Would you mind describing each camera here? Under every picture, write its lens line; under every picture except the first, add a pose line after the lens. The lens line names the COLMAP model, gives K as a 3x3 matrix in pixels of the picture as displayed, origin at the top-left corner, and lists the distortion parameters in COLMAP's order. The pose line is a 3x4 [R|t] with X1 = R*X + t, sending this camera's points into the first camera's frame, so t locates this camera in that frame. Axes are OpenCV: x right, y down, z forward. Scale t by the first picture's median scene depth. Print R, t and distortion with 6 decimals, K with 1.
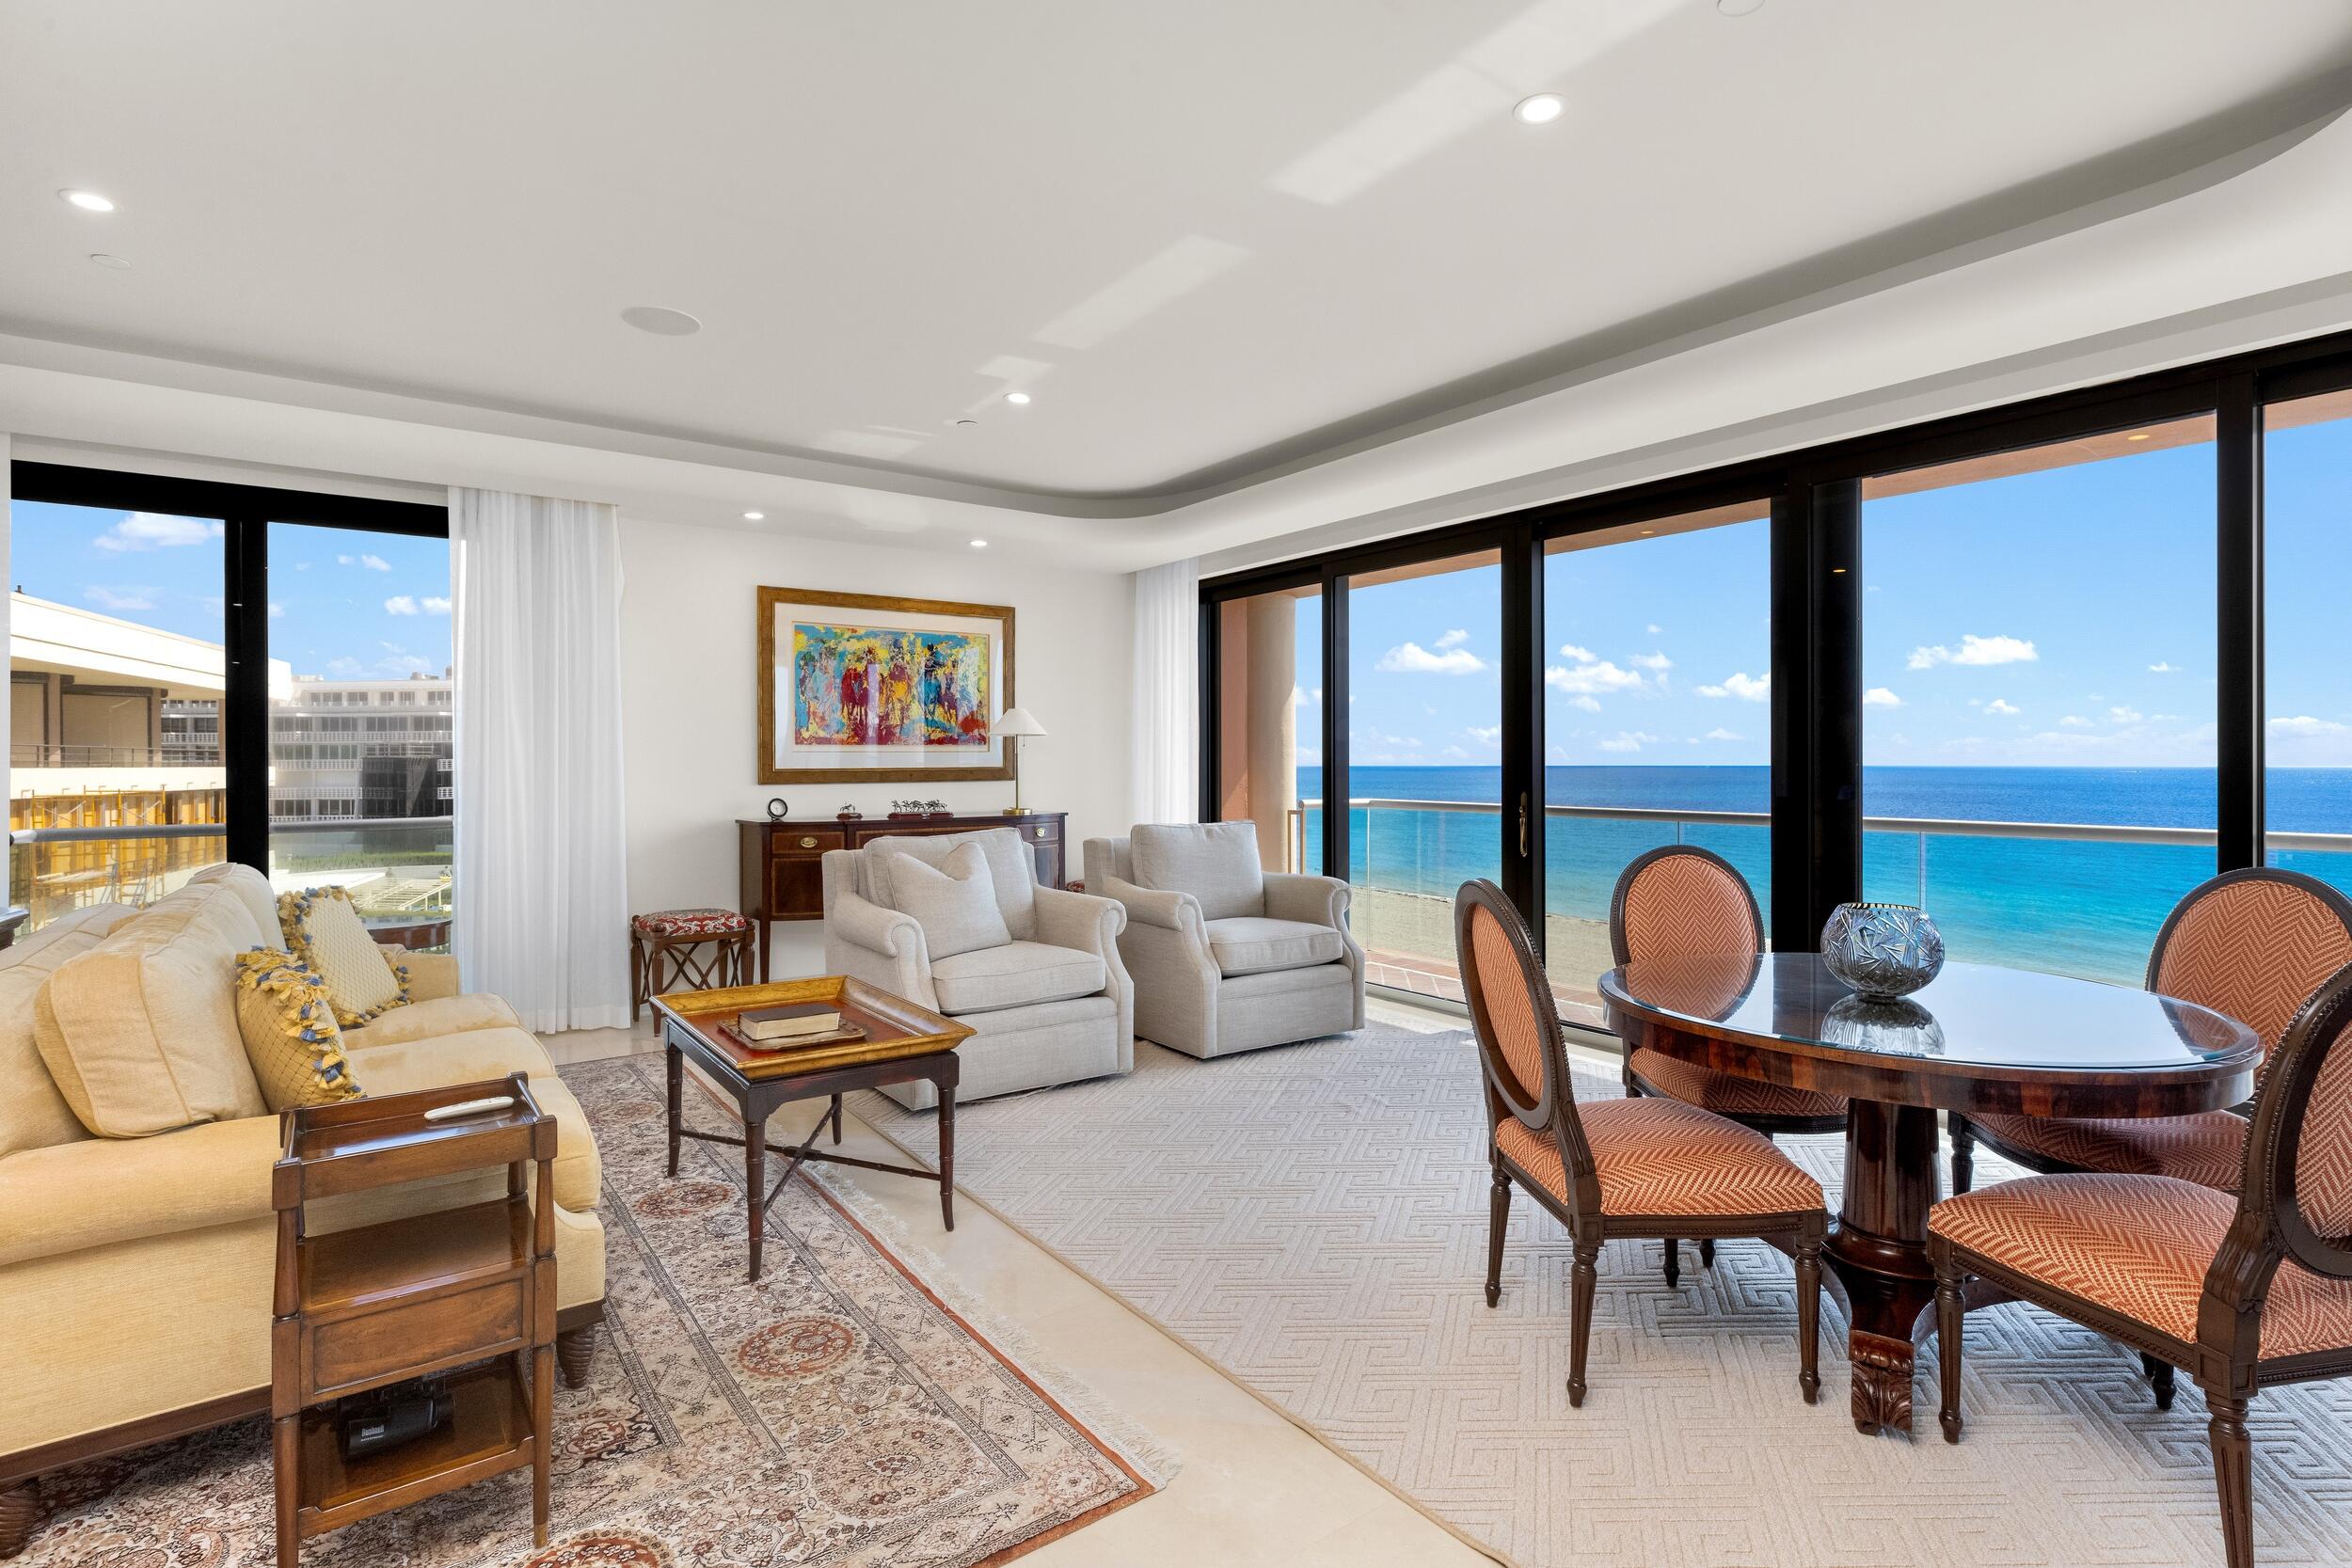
lens RADIAL K [[1128.3, 0, 1173.9], [0, 1128.3, 775.9], [0, 0, 1]] dist [-0.008209, 0.001559]
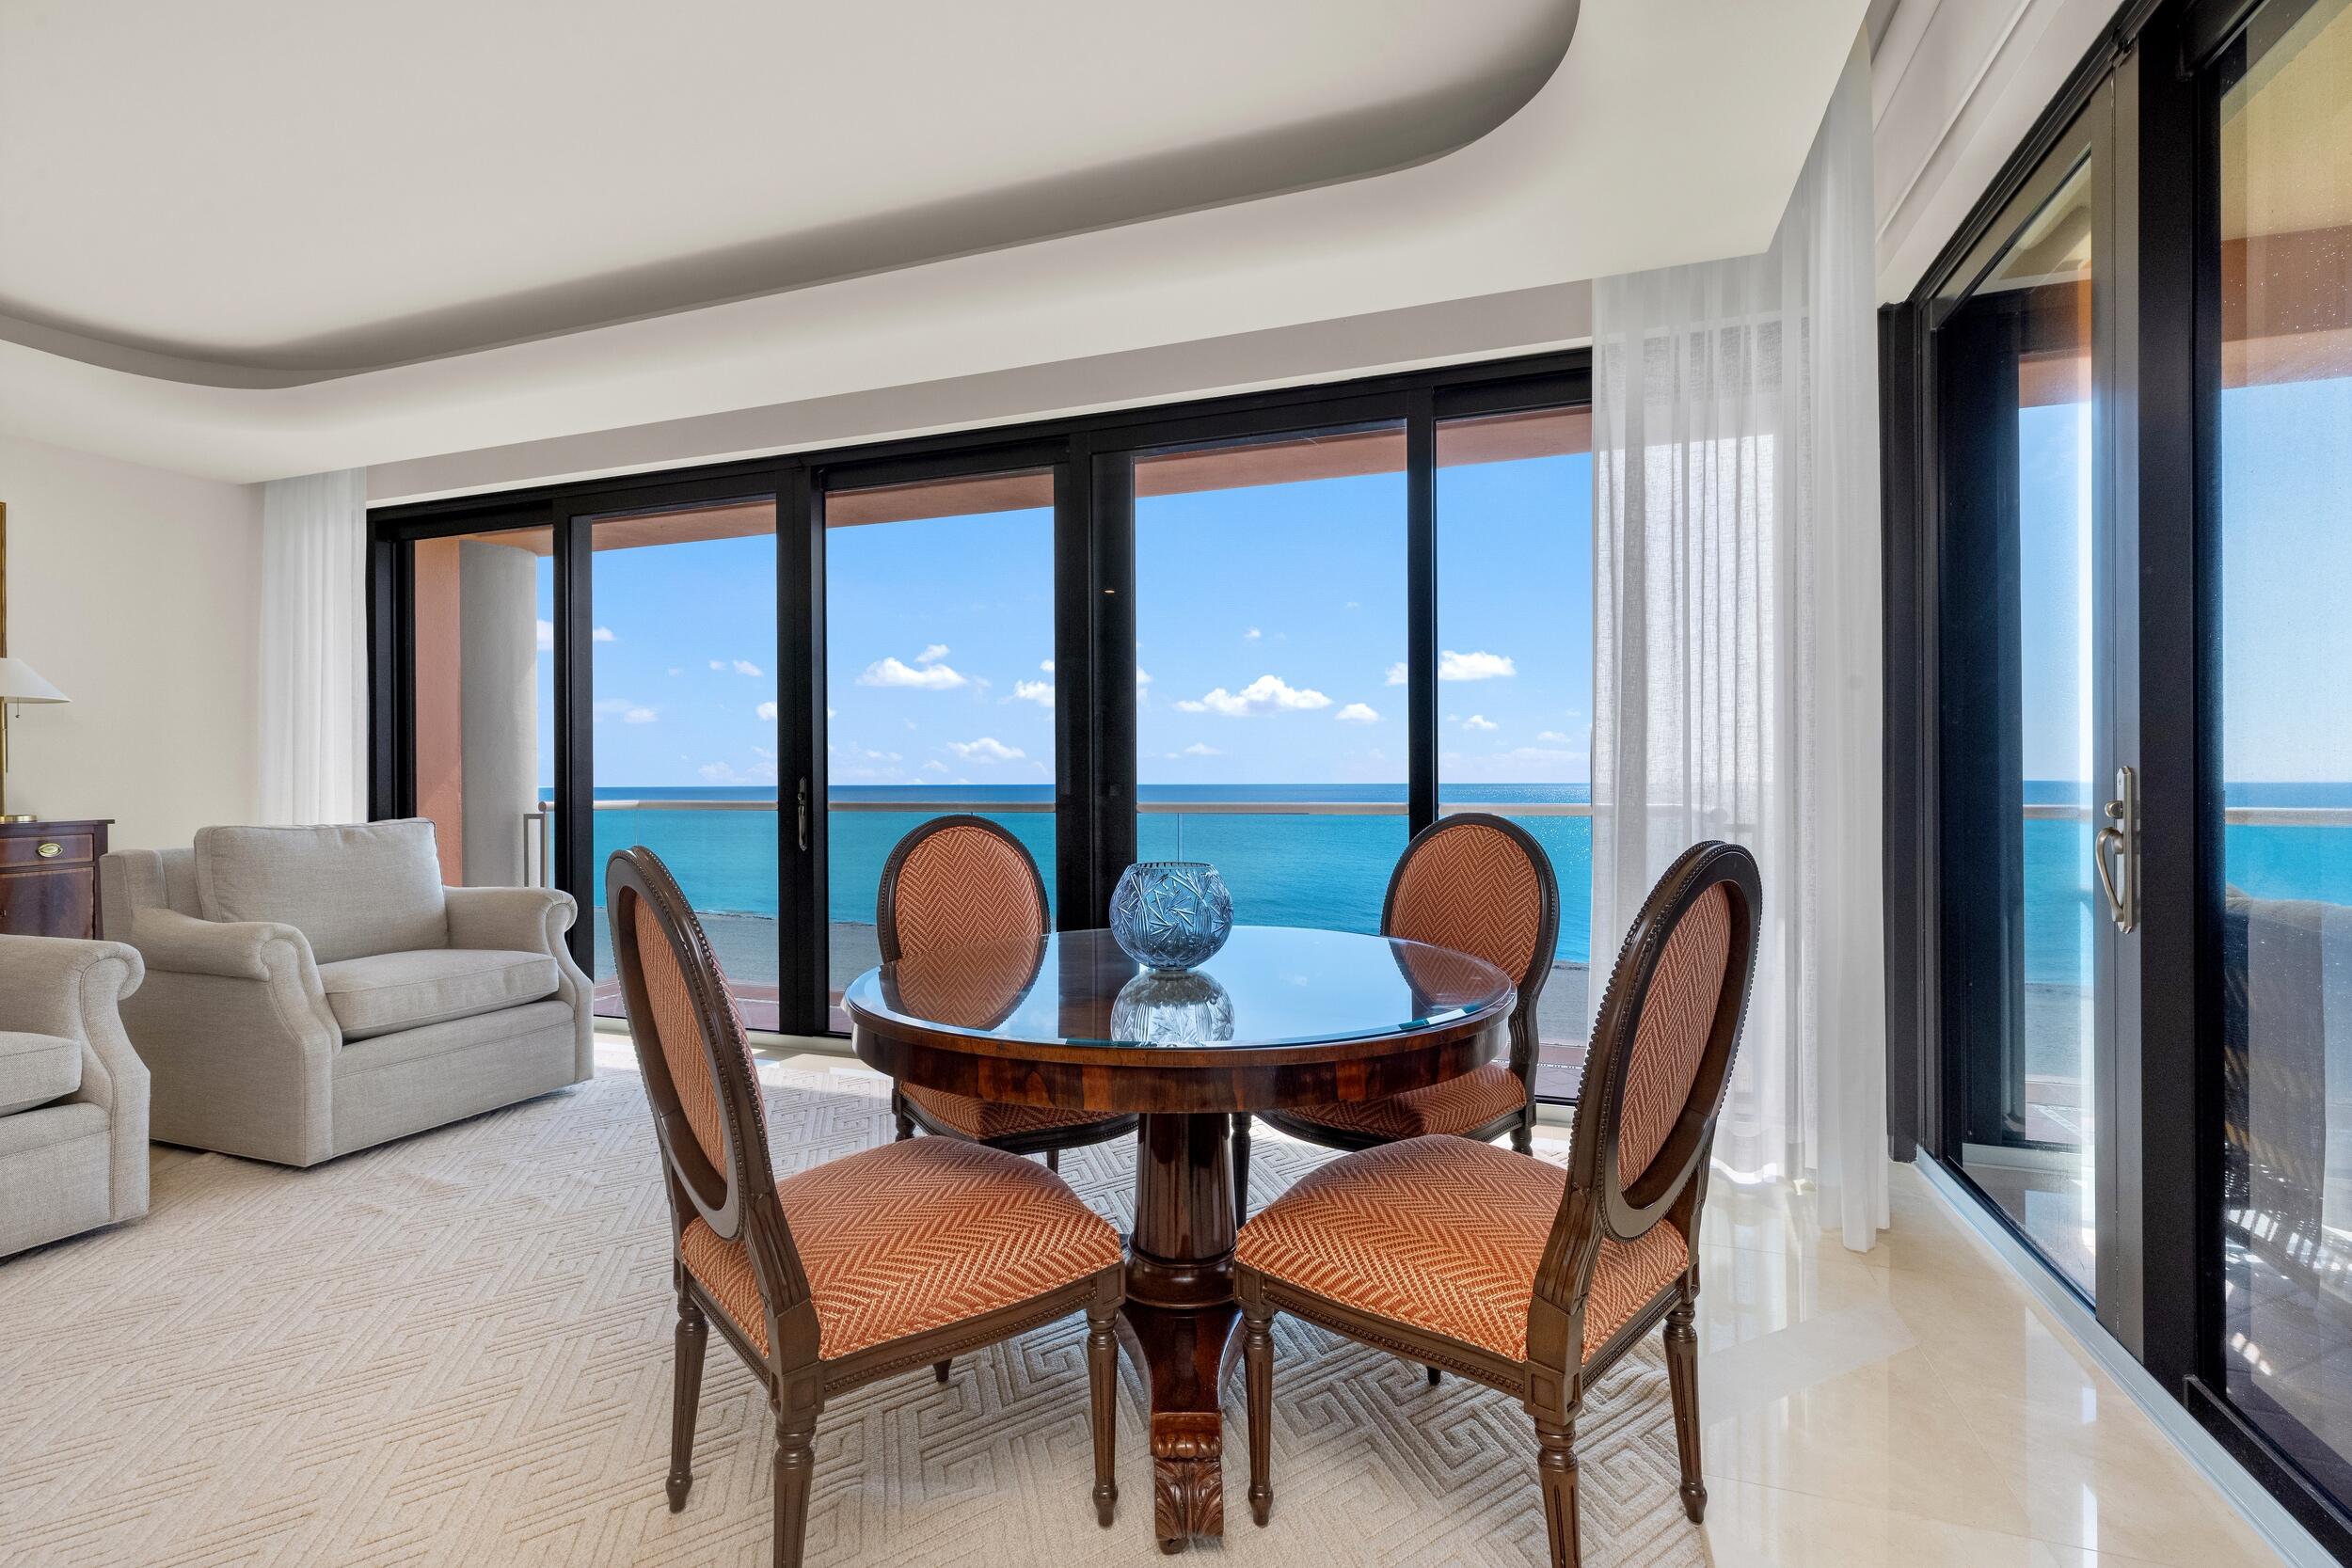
lens RADIAL K [[976.3, 0, 1186.6], [0, 976.3, 779.5], [0, 0, 1]] dist [0.004417, -0.000215]
pose [[0.813518, 0.008755, 0.581474, 0.113755], [0.007483, 0.999646, -0.025520, 0.038722], [-0.581491, 0.025112, 0.813165, 0.214056]]
